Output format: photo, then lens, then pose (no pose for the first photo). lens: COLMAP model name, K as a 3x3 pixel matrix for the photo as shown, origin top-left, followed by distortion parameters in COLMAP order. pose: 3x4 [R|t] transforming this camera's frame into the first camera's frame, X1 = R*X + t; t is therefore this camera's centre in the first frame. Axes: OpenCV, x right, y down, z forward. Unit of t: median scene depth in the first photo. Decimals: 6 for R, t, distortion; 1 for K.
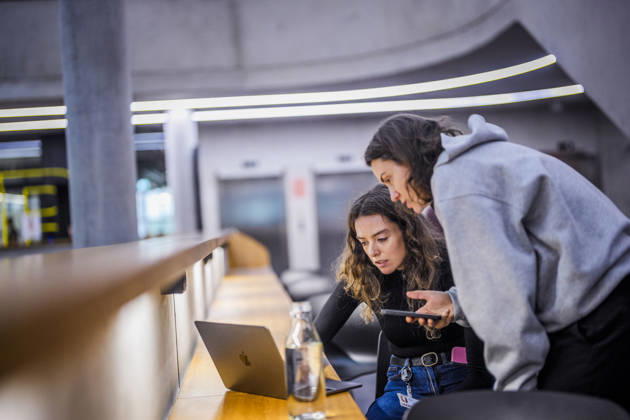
lens RADIAL K [[998.6, 0, 315.0], [0, 998.6, 210.0], [0, 0, 1]] dist [0.002073, 0.014890]
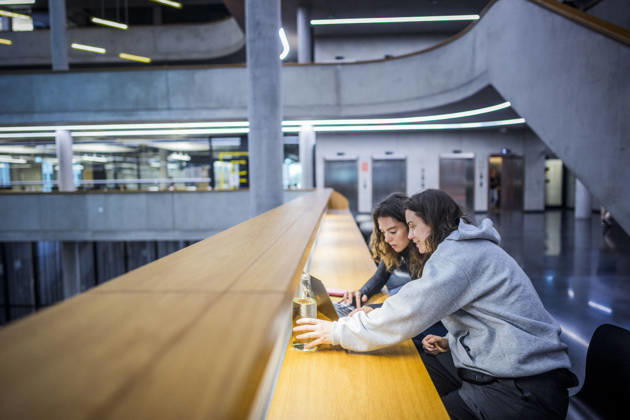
lens RADIAL K [[790.7, 0, 315.0], [0, 790.7, 210.0], [0, 0, 1]] dist [0.011706, 0.017511]
pose [[0.993452, 0.042754, -0.105951, 0.027514], [-0.042774, 0.999083, 0.002084, 0.032148], [0.105943, 0.002462, 0.994369, -0.282903]]
